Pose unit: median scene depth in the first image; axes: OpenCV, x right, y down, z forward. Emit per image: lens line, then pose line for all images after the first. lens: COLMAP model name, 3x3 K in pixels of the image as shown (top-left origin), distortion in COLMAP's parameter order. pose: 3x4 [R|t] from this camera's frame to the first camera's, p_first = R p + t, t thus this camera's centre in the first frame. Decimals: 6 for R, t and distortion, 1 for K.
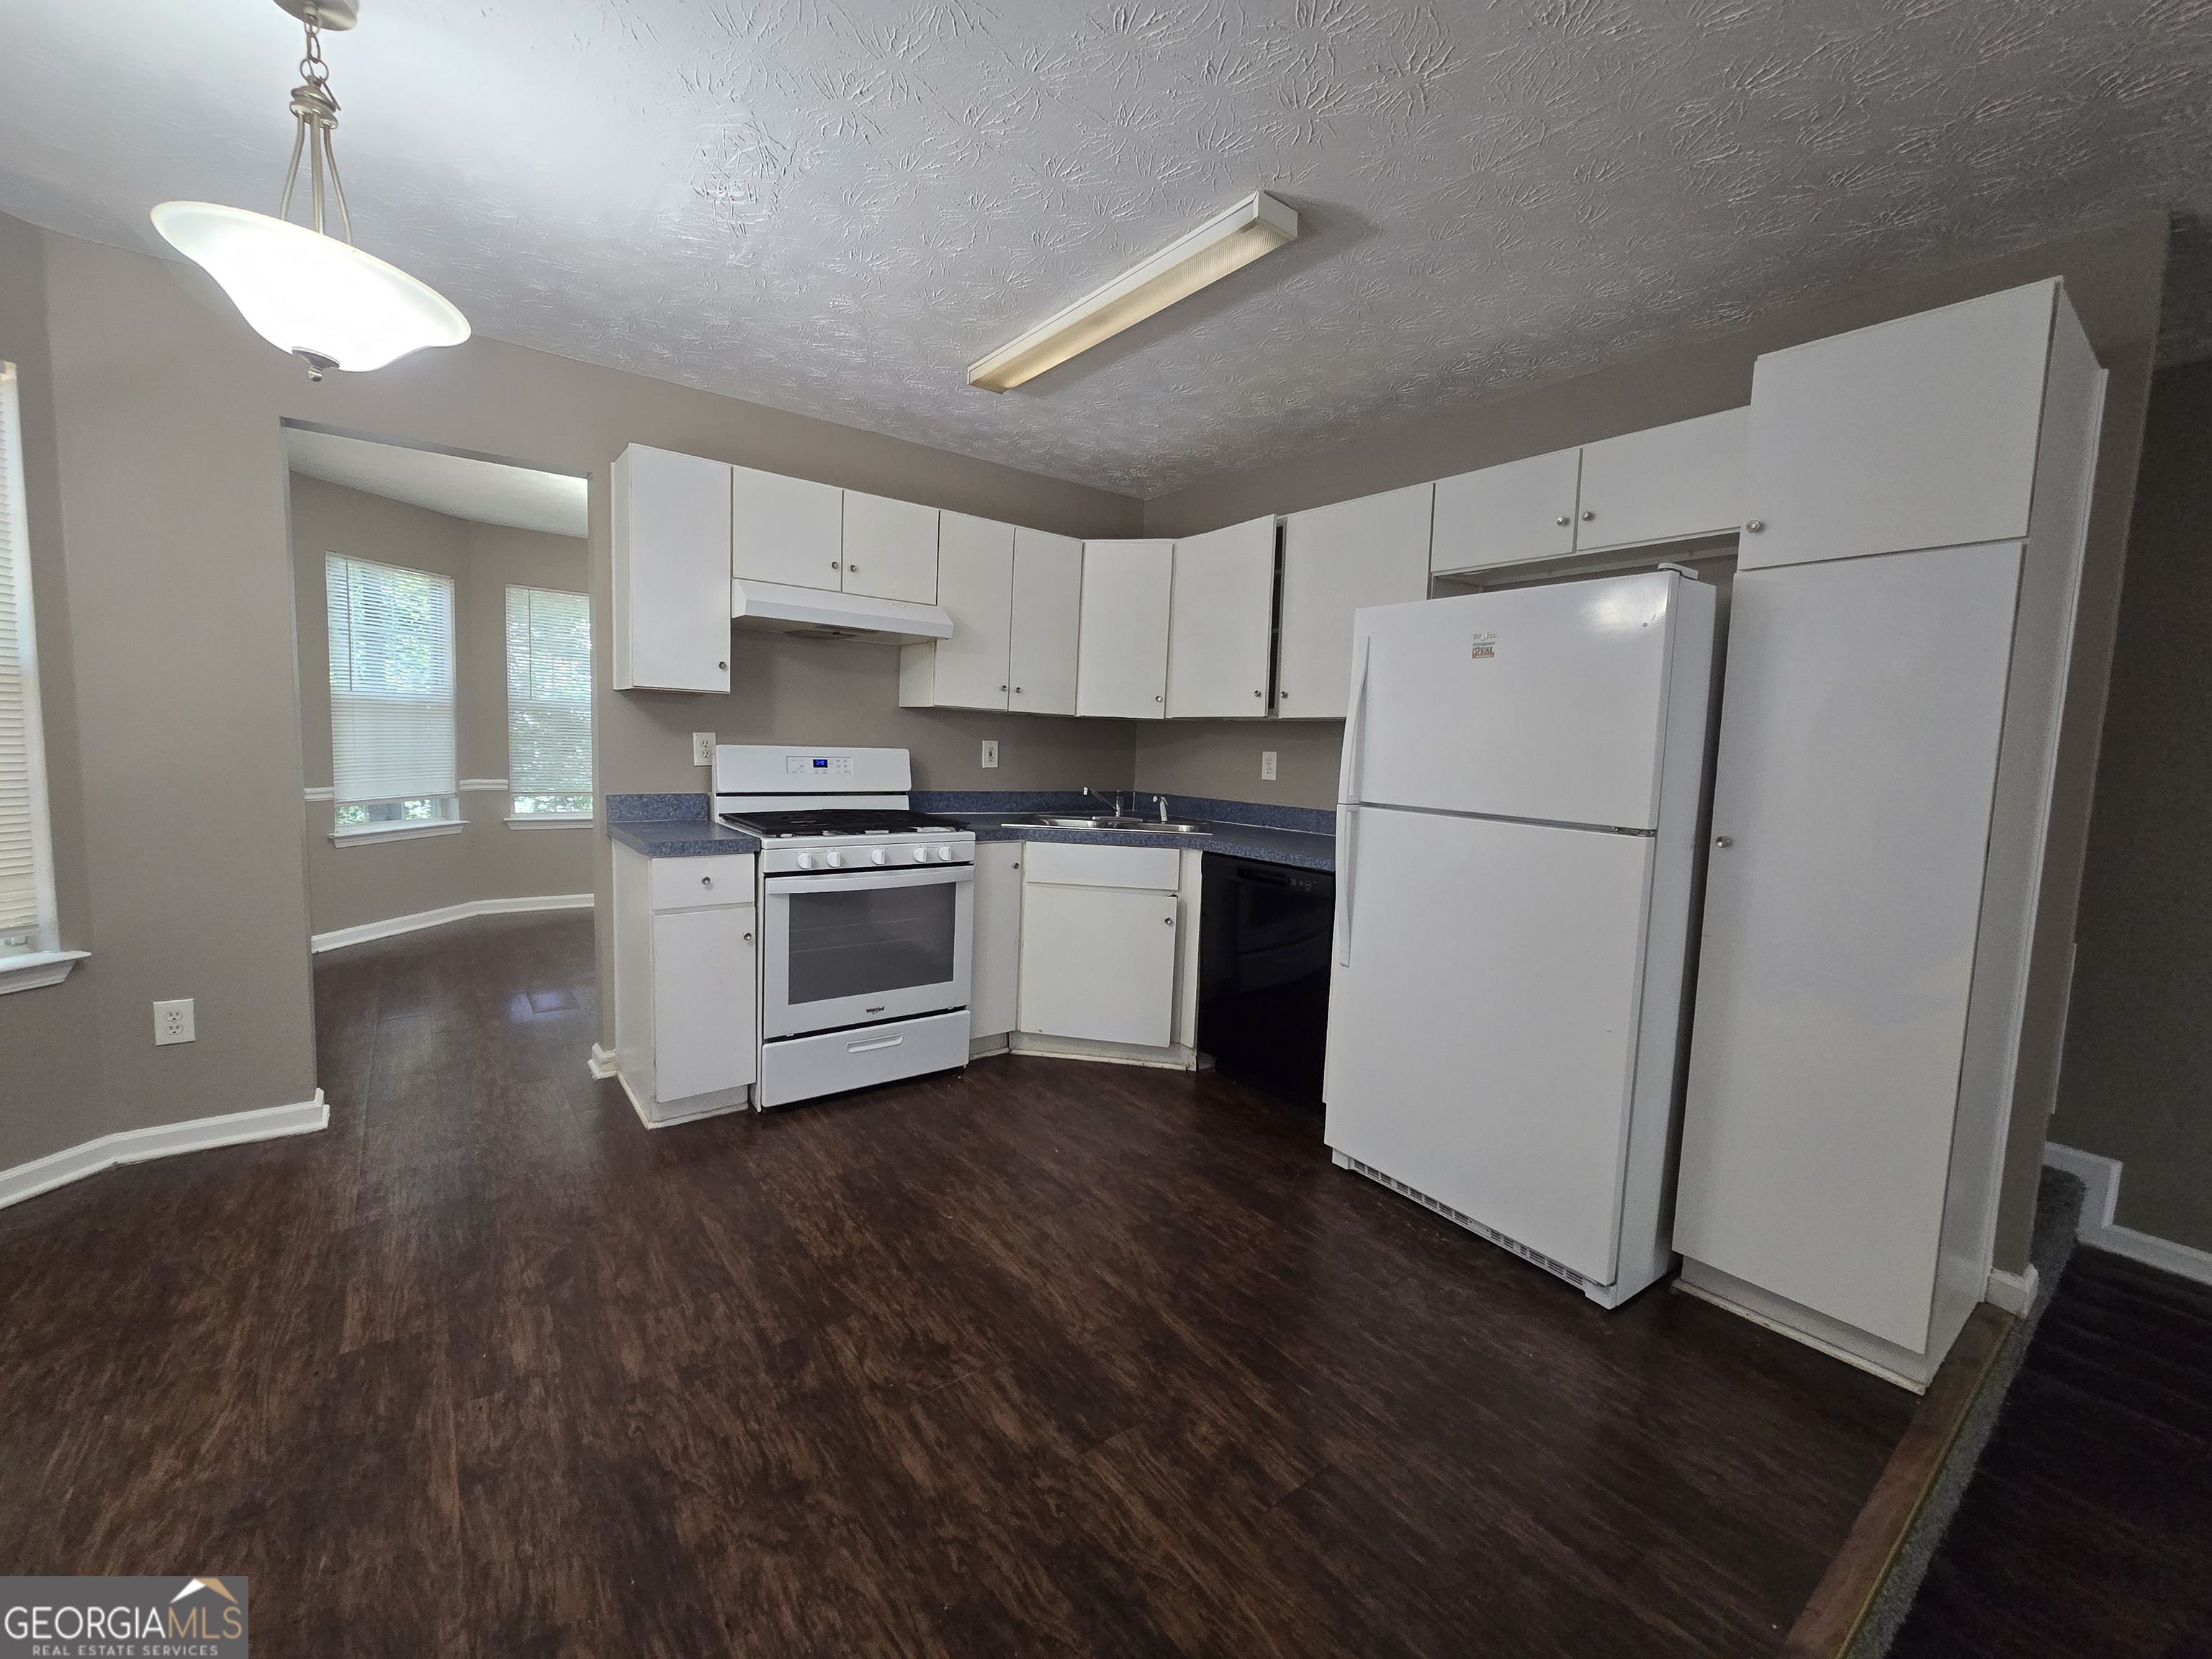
lens RADIAL K [[900.1, 0, 1107.6], [0, 900.1, 824.0], [0, 0, 1]] dist [-0.008365, 0.000067]
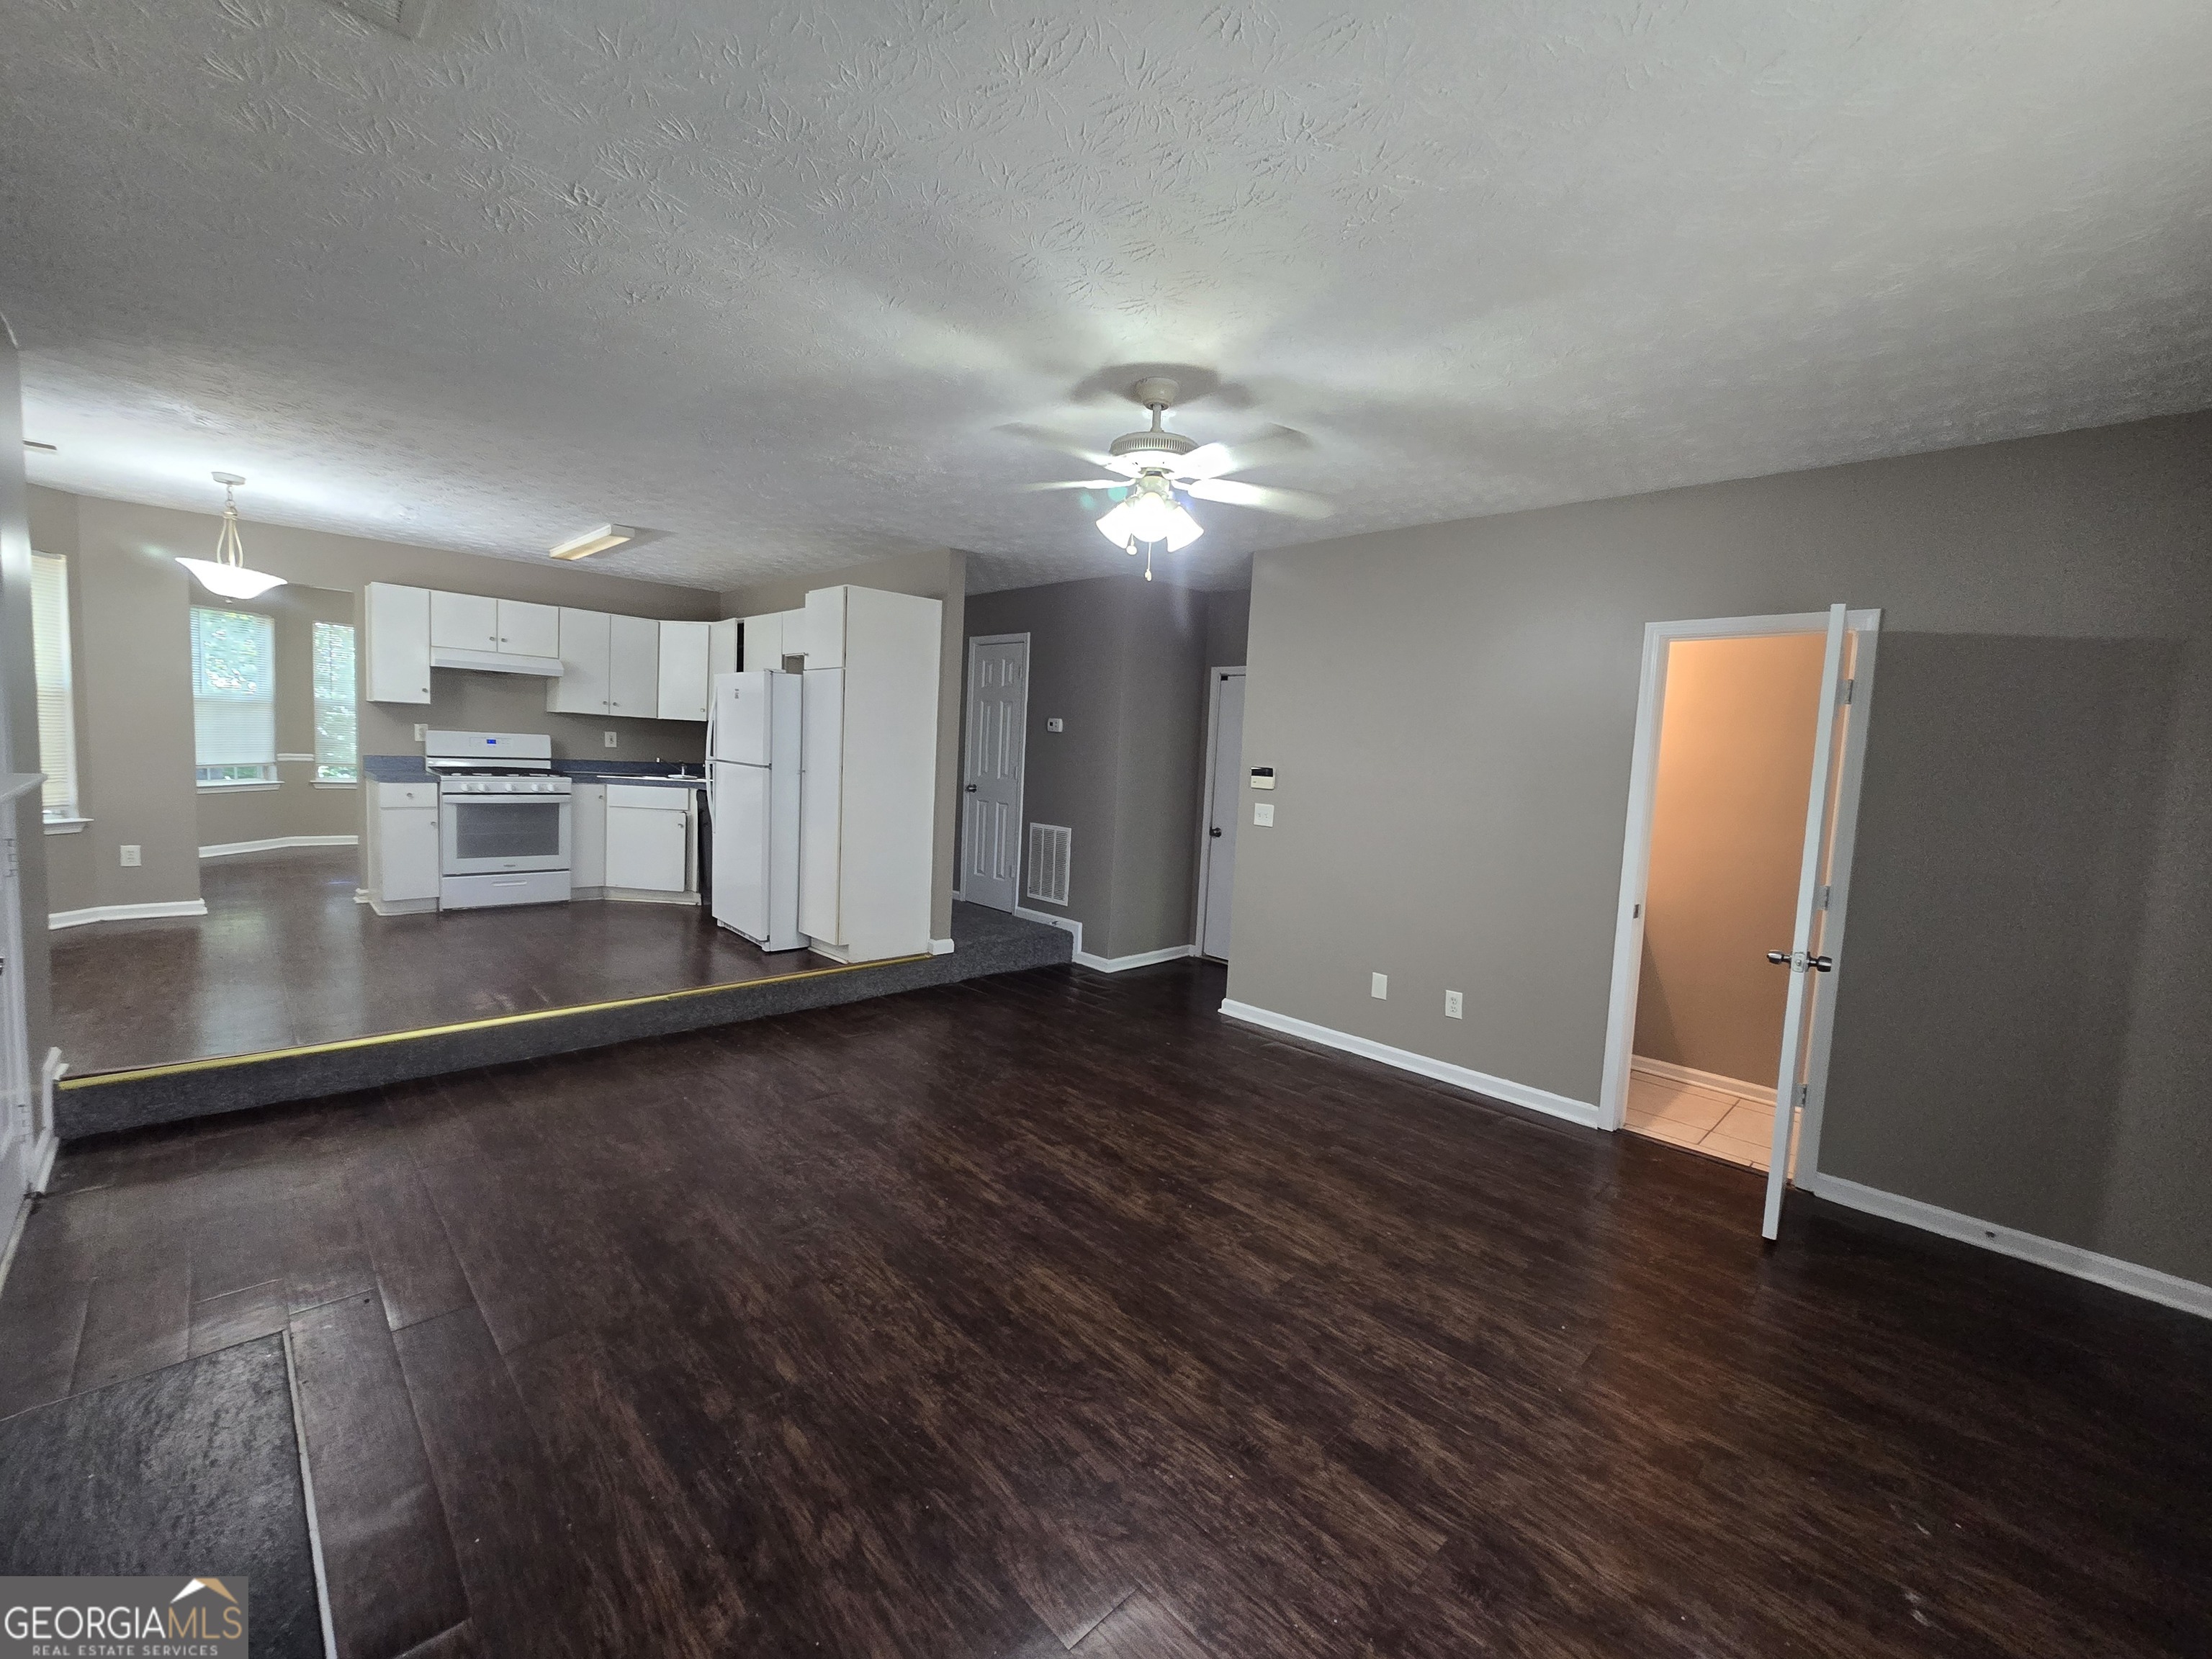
lens RADIAL K [[900.1, 0, 1106.3], [0, 900.1, 824.5], [0, 0, 1]] dist [-0.008365, 0.000067]
pose [[0.992017, 0.003733, 0.126049, 0.748288], [-0.003499, 0.999992, -0.002081, 0.109445], [-0.126056, 0.001623, 0.992022, -1.057825]]
